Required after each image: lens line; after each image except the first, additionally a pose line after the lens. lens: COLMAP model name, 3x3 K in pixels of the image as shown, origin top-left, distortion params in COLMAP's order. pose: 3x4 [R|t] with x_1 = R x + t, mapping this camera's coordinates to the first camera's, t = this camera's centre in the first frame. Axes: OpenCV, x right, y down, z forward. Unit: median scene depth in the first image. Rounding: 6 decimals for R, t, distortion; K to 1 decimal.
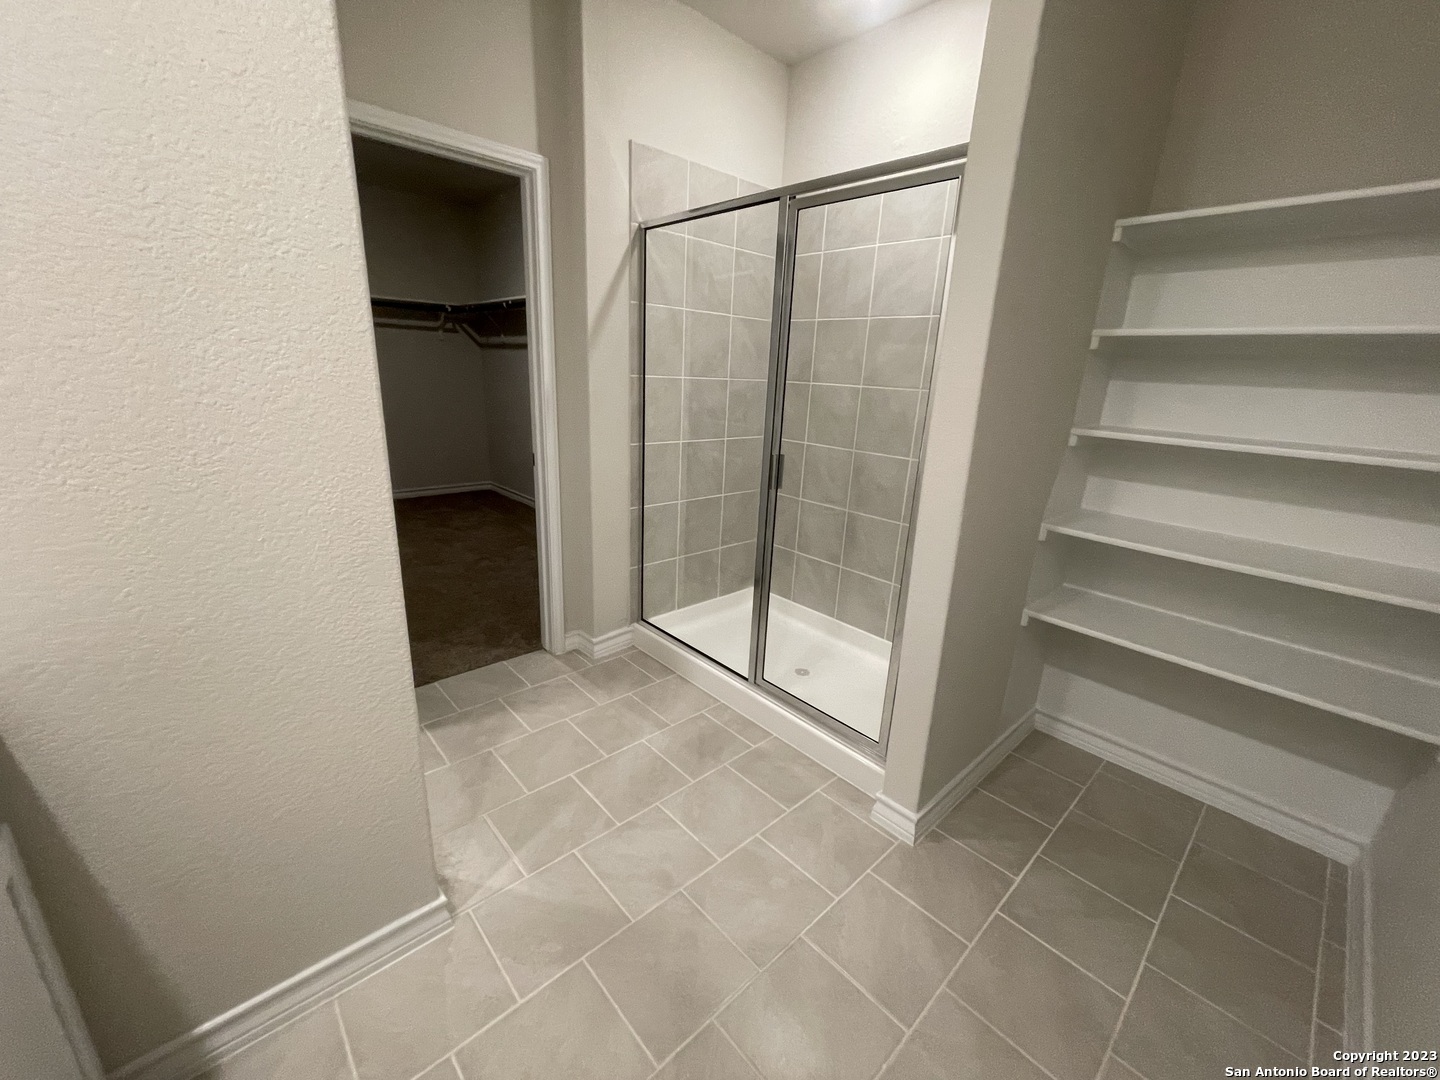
lens RADIAL K [[578.8, 0, 720.0], [0, 578.8, 540.0], [0, 0, 1]] dist [-0.002238, 0.000377]
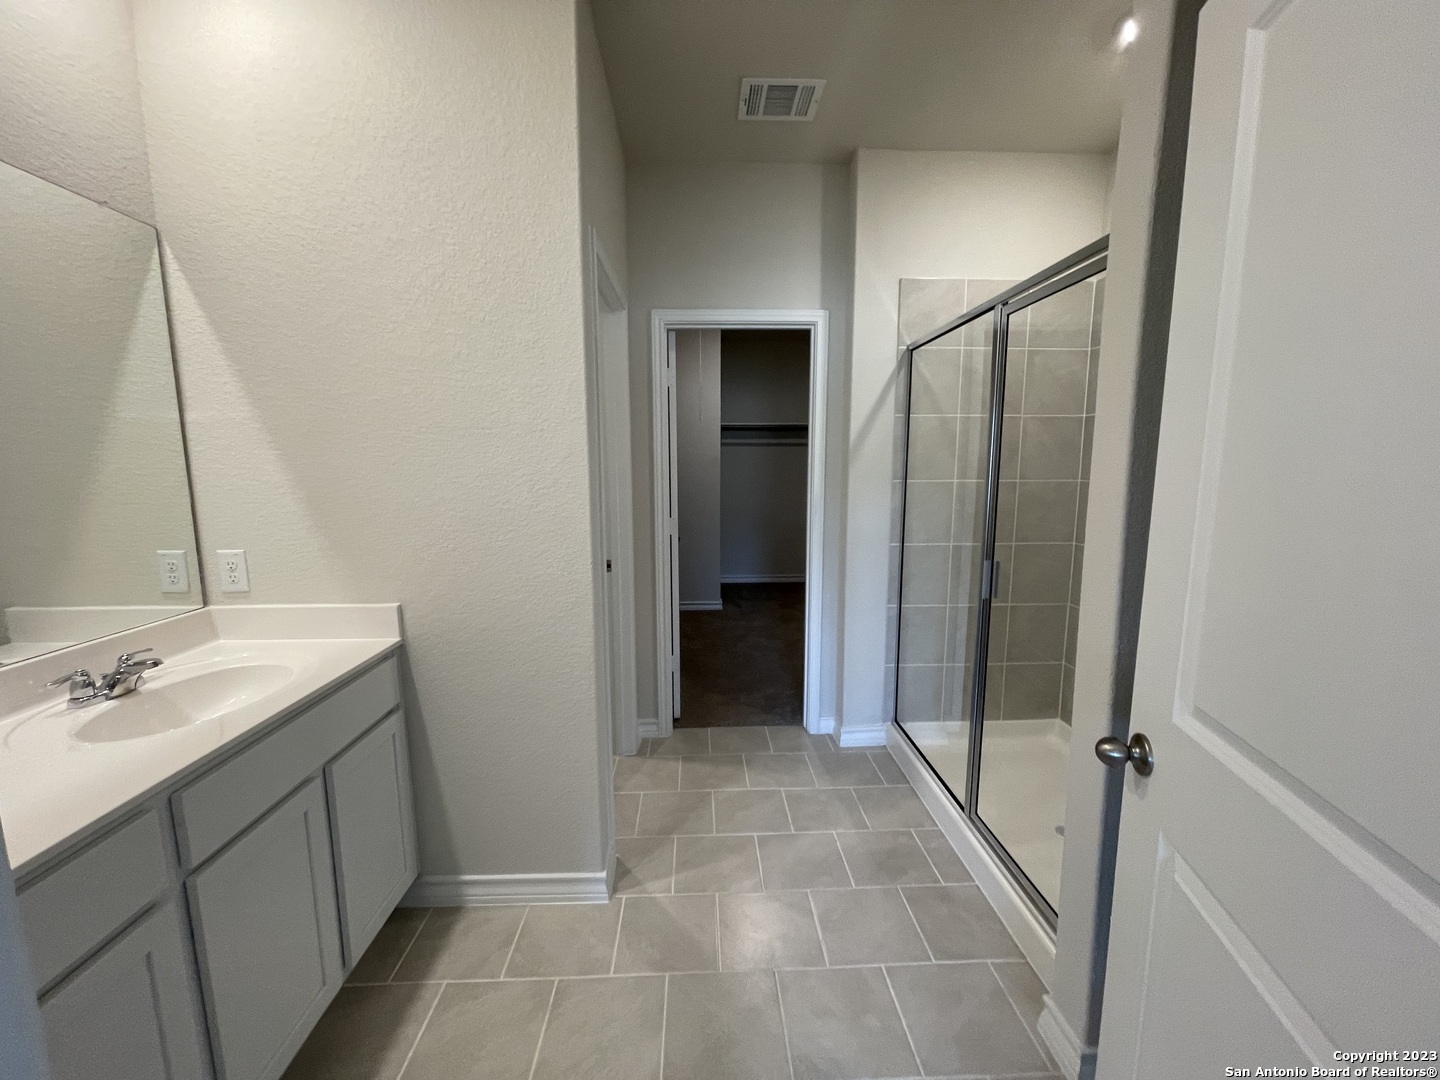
lens RADIAL K [[578.8, 0, 720.0], [0, 578.8, 540.0], [0, 0, 1]] dist [-0.002238, 0.000377]
pose [[0.764164, 0.038547, -0.643869, 0.316454], [-0.146056, 0.982626, -0.114516, -0.009231], [0.628268, 0.181551, 0.756517, 0.016098]]
